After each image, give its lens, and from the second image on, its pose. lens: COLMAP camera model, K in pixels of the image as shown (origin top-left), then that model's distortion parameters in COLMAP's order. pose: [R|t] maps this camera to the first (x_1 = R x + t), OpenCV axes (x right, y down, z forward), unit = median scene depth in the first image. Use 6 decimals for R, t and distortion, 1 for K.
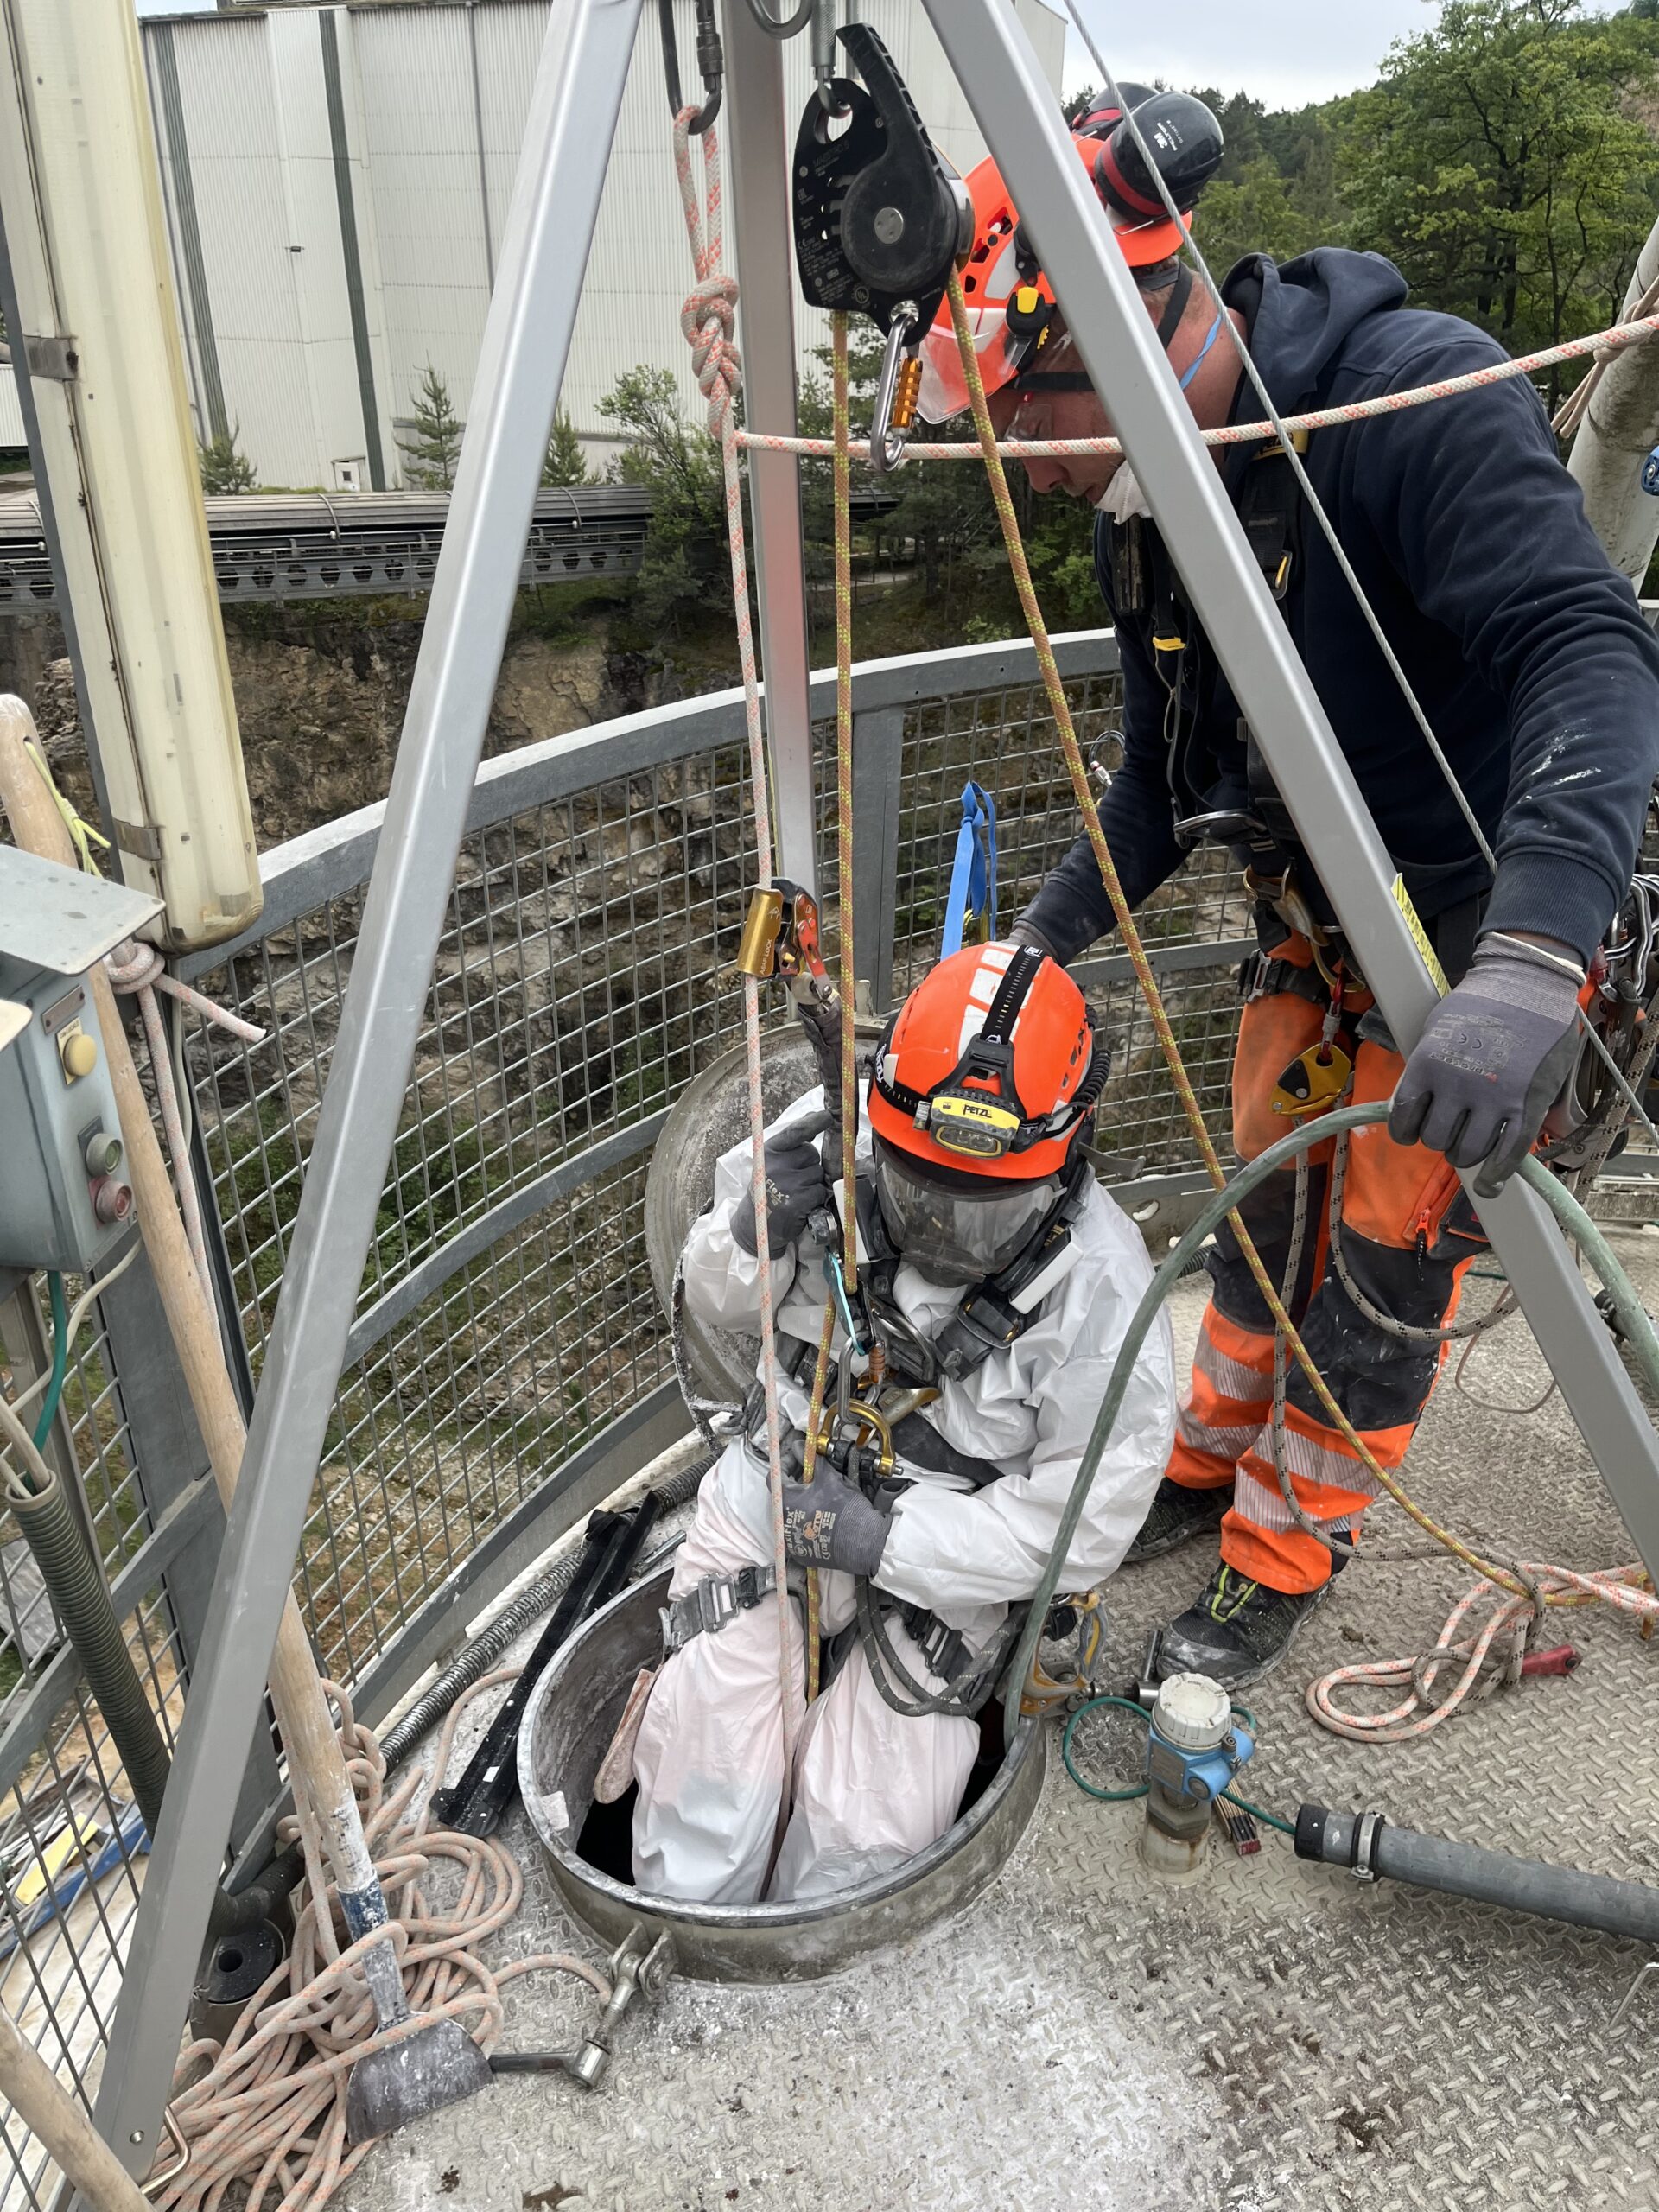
lens RADIAL K [[1689.4, 0, 831.5], [0, 1689.4, 1126.1], [0, 0, 1]] dist [0.051645, -0.076639]
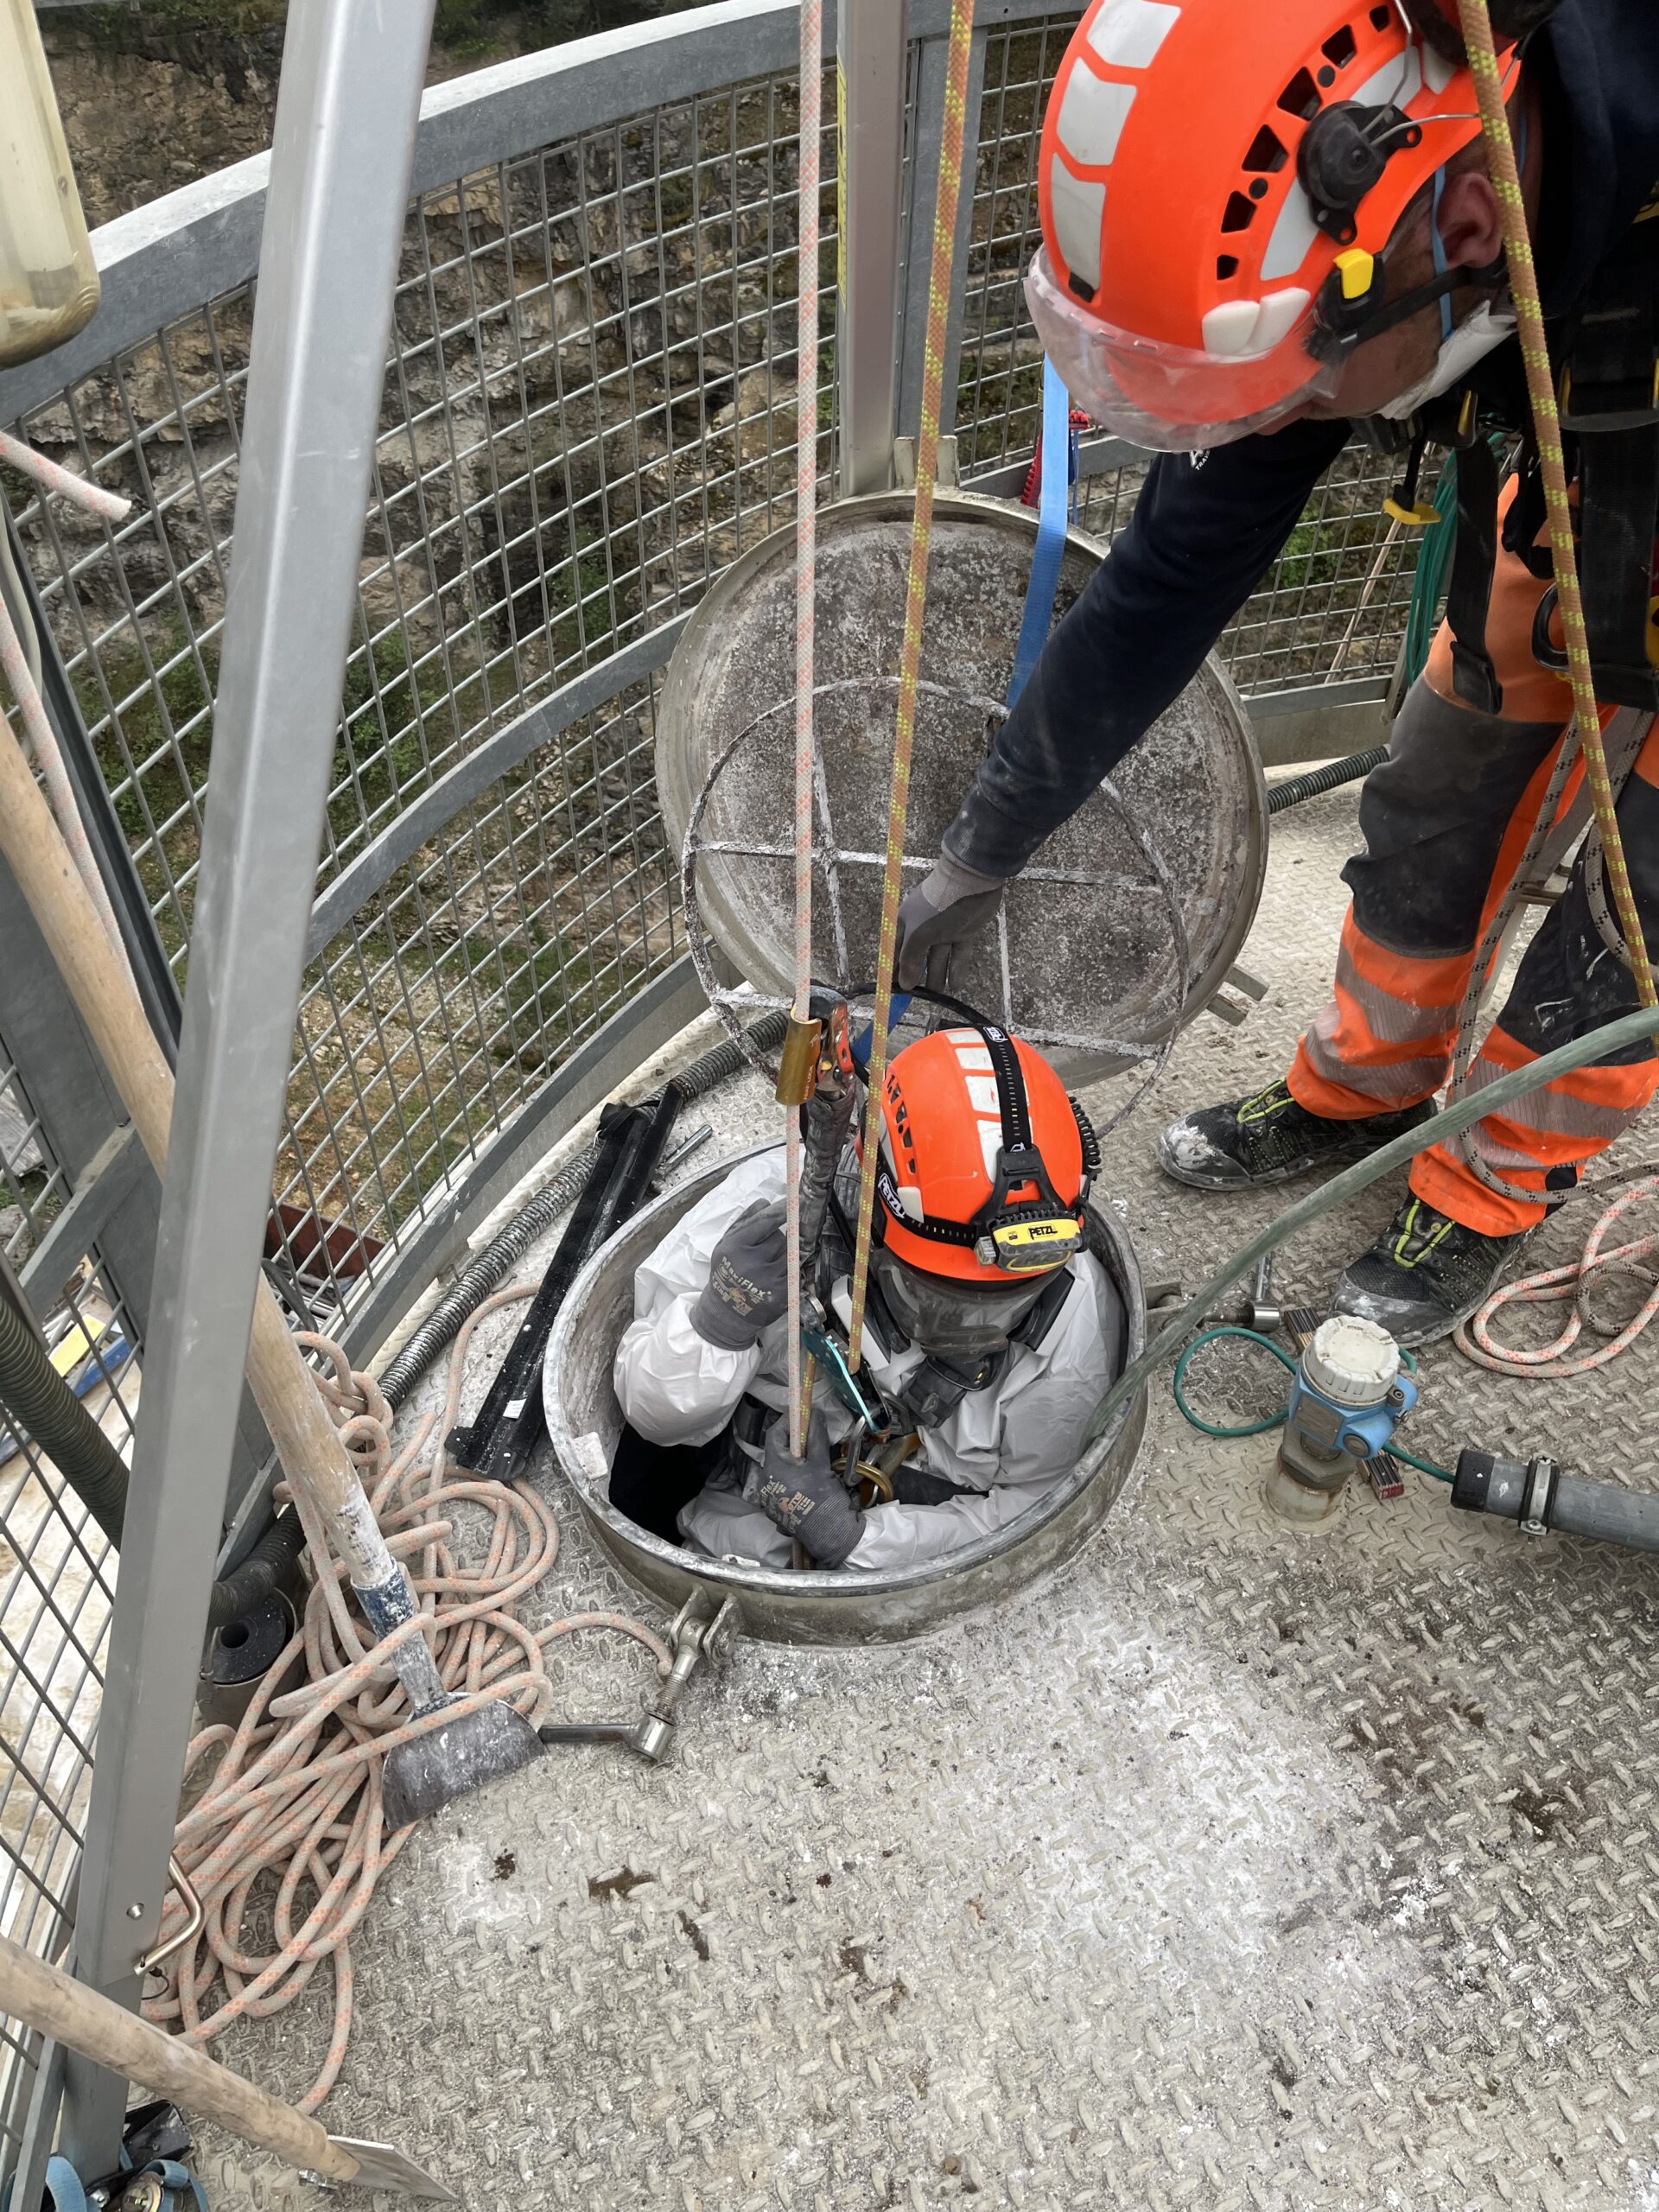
lens RADIAL K [[1689.4, 0, 831.5], [0, 1689.4, 1126.1], [0, 0, 1]] dist [0.051645, -0.076639]
pose [[0.999558, -0.016656, 0.024629, -0.064168], [0.009126, 0.960241, 0.279025, -0.004695], [-0.028297, -0.278676, 0.959968, 0.229190]]
